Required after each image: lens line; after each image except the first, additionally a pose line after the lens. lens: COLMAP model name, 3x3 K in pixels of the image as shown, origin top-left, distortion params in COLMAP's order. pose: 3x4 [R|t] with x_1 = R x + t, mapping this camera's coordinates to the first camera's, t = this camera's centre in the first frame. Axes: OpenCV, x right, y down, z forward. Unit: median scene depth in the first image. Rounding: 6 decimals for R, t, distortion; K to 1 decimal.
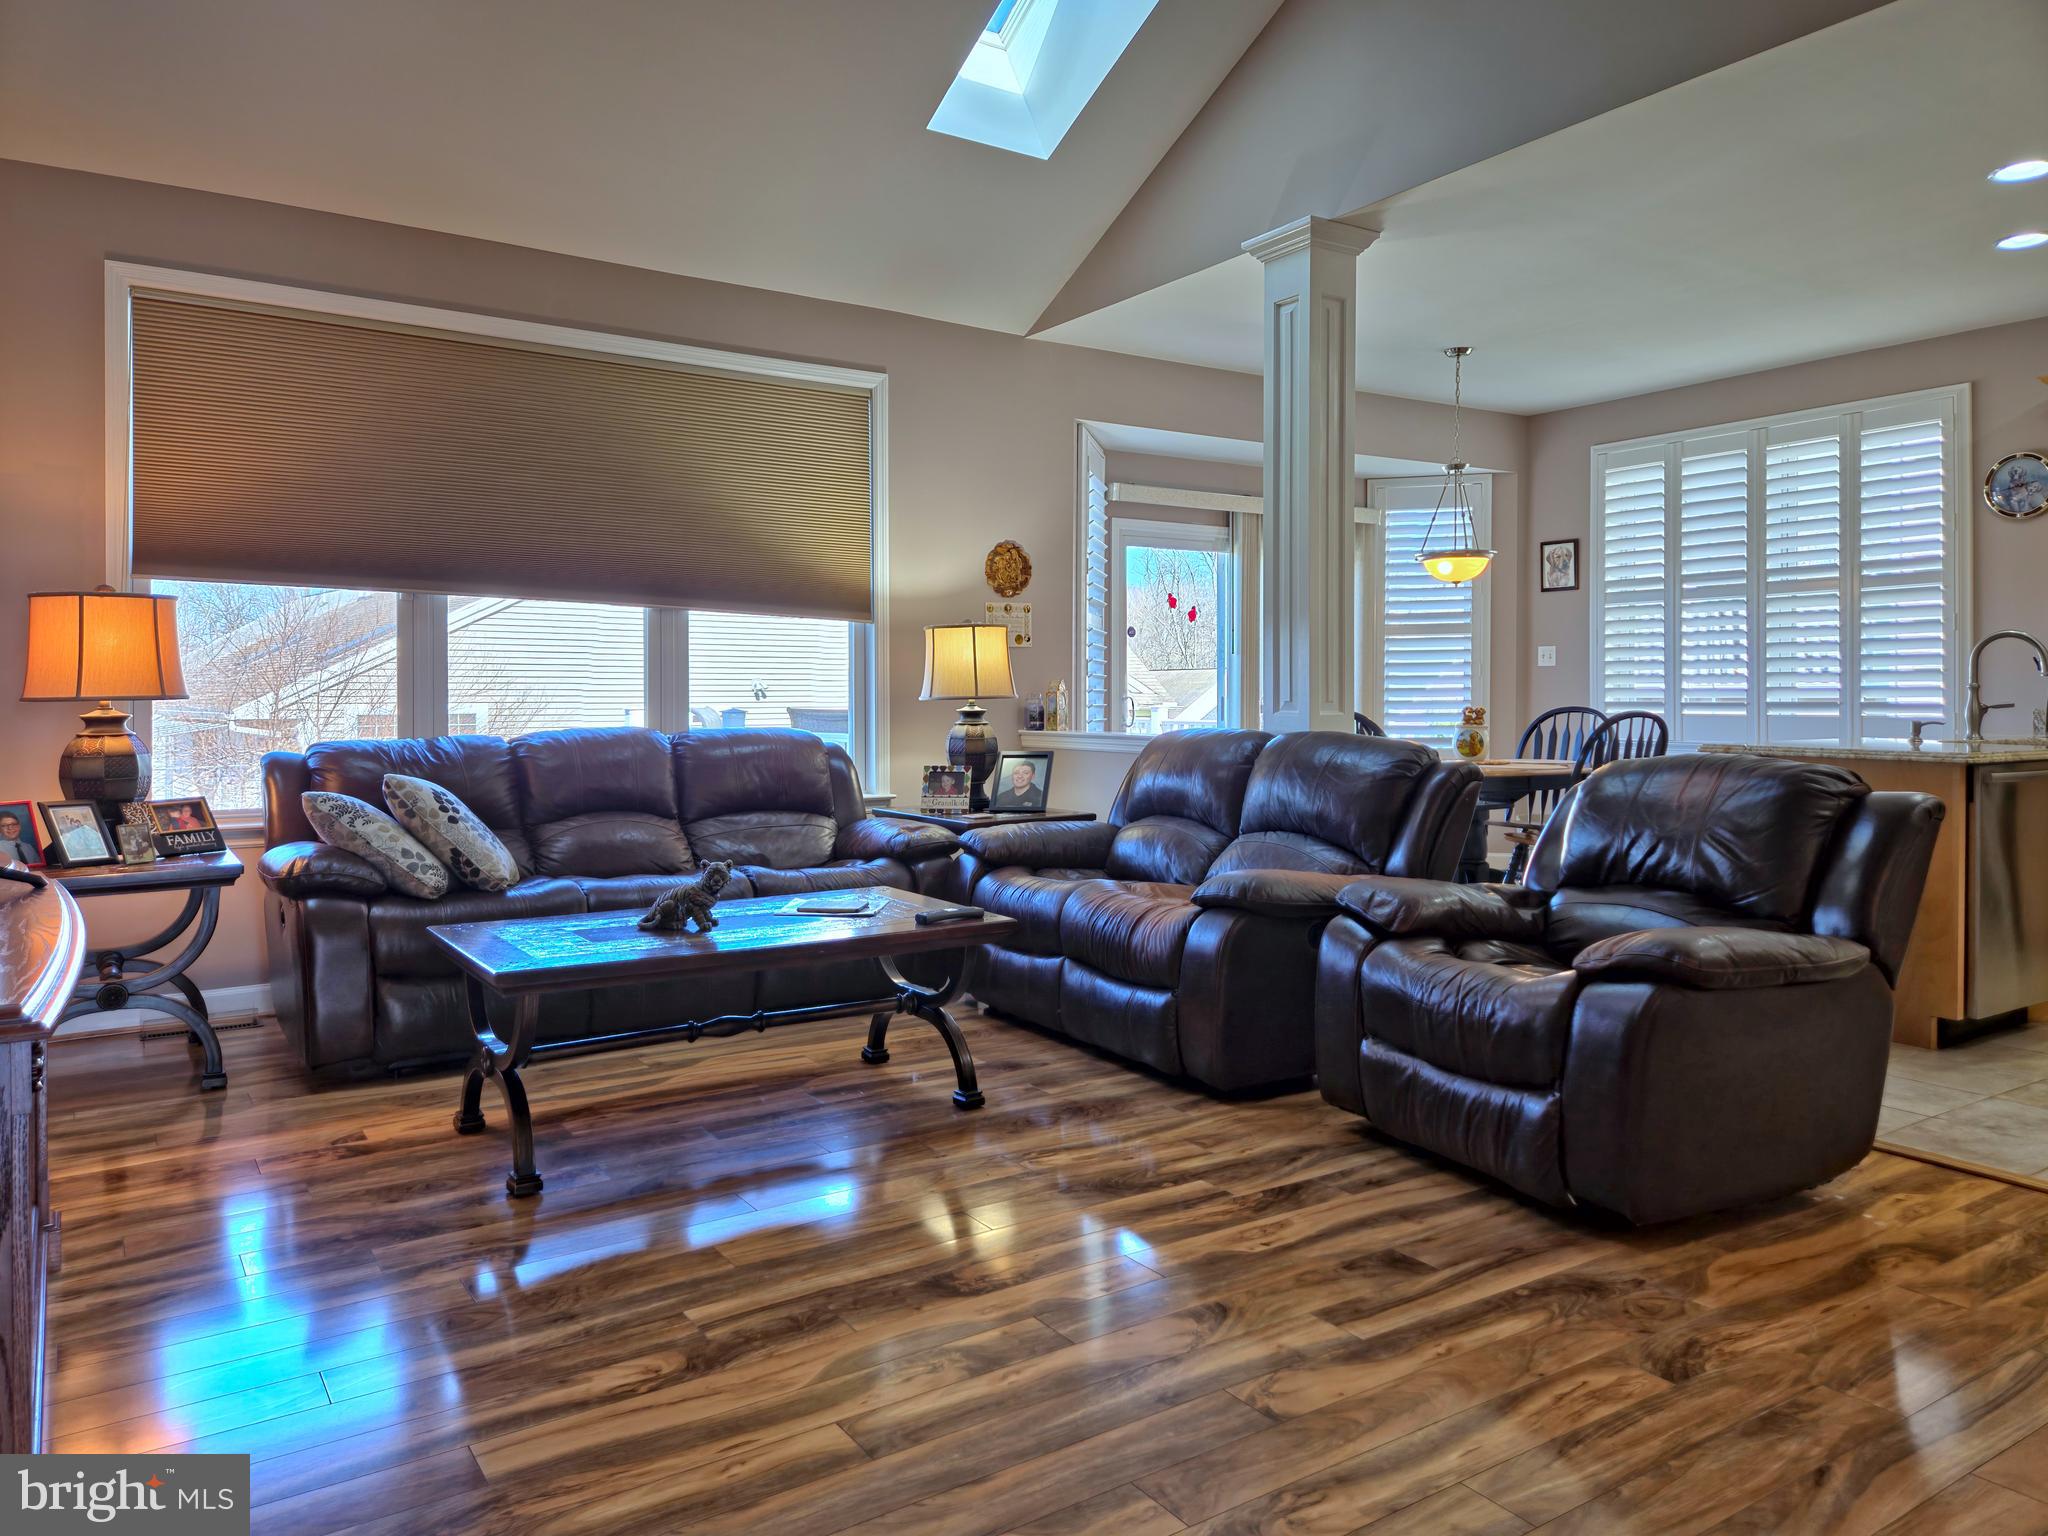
lens RADIAL K [[1382.3, 0, 1028.2], [0, 1382.3, 701.0], [0, 0, 1]] dist [0.068593, -0.063269]
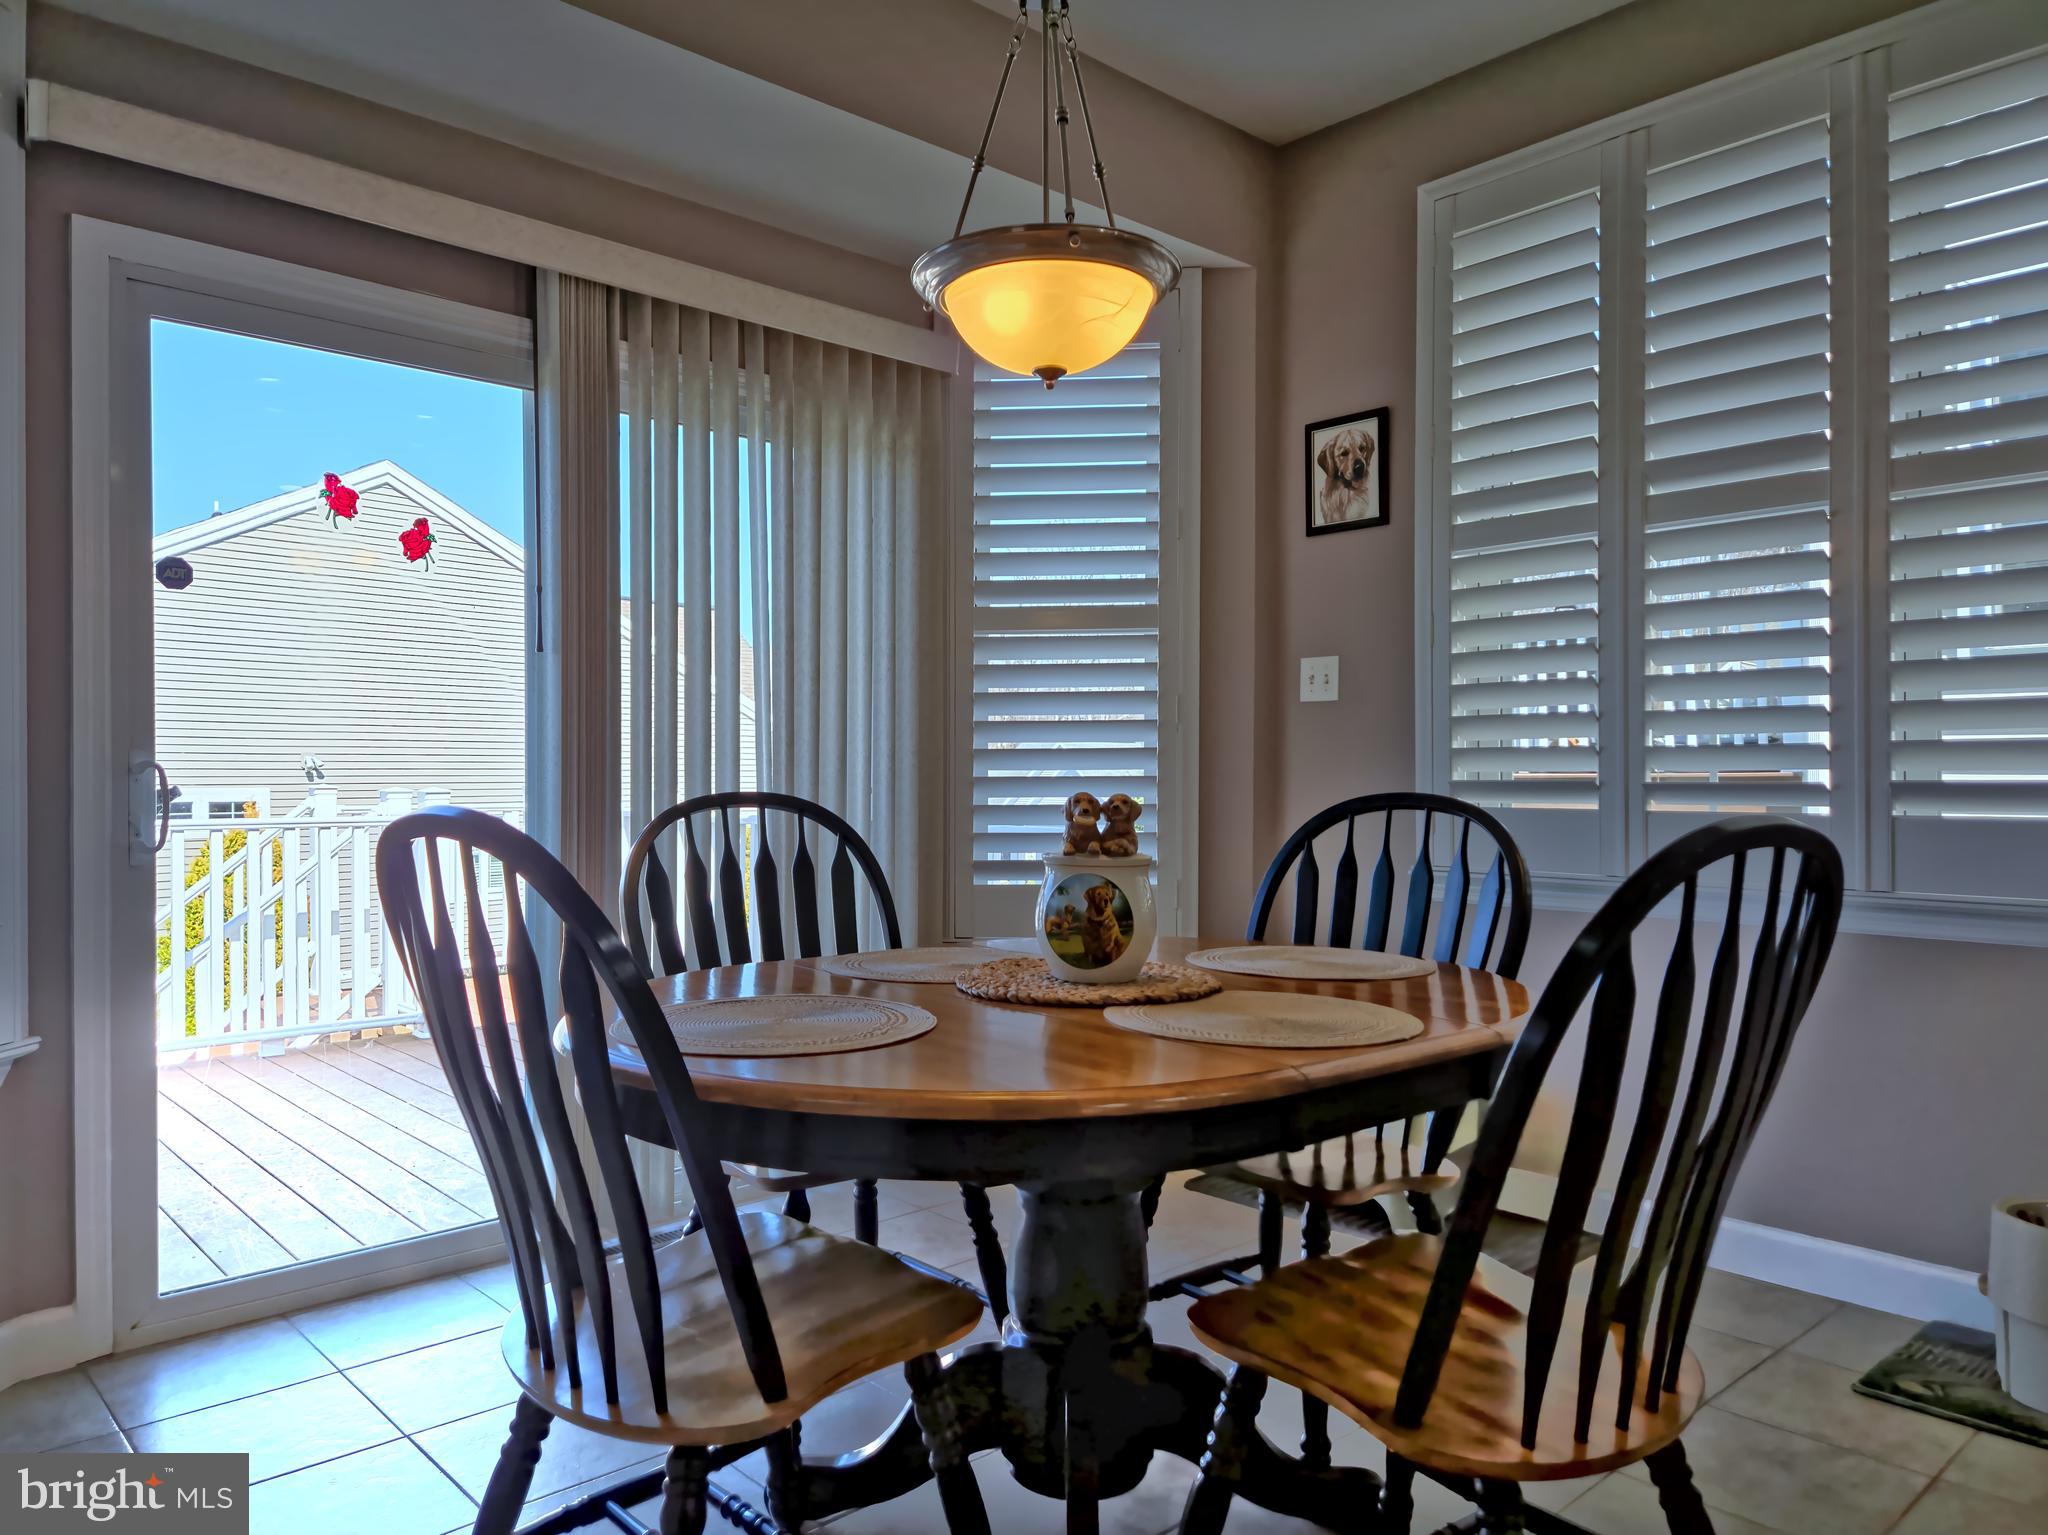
lens RADIAL K [[1382.3, 0, 1030.8], [0, 1382.3, 772.0], [0, 0, 1]] dist [0.068593, -0.063269]
pose [[0.986217, 0.003090, 0.165427, 0.235247], [-0.001674, 0.999961, -0.008699, 0.001993], [-0.165447, 0.008302, 0.986184, 0.654691]]
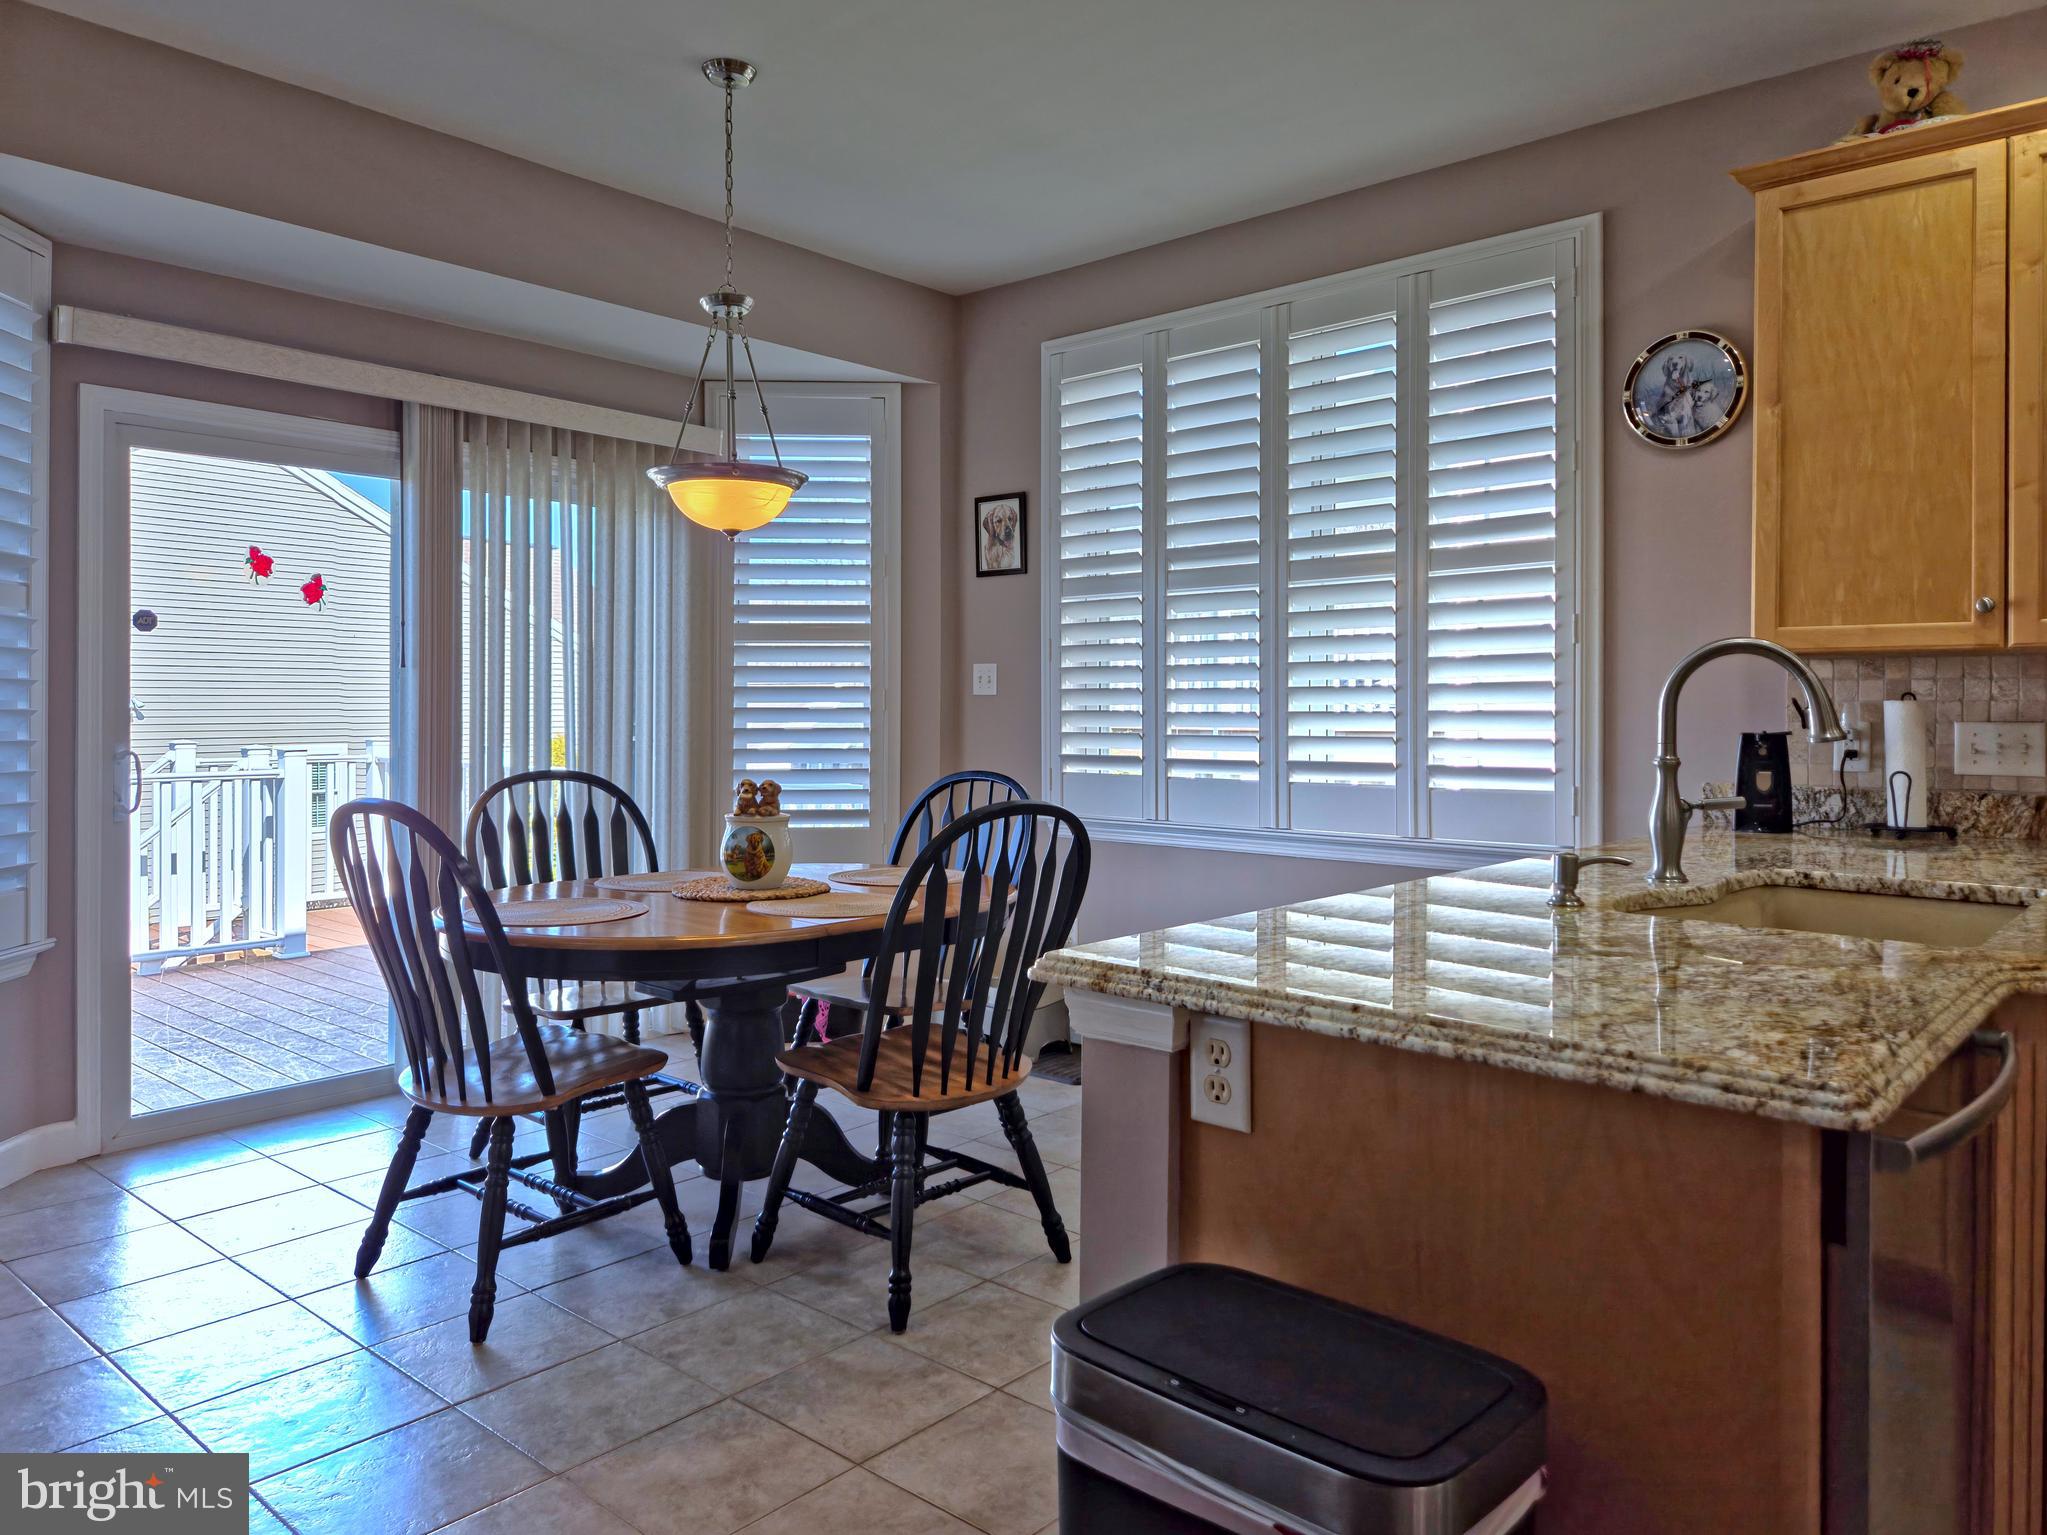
lens RADIAL K [[1381.6, 0, 1035.9], [0, 1381.6, 708.1], [0, 0, 1]] dist [0.068593, -0.063269]
pose [[0.962166, 0.005678, 0.272405, 0.255615], [-0.003902, 0.999967, -0.007062, -0.016896], [-0.272436, 0.005732, 0.962157, 0.448791]]
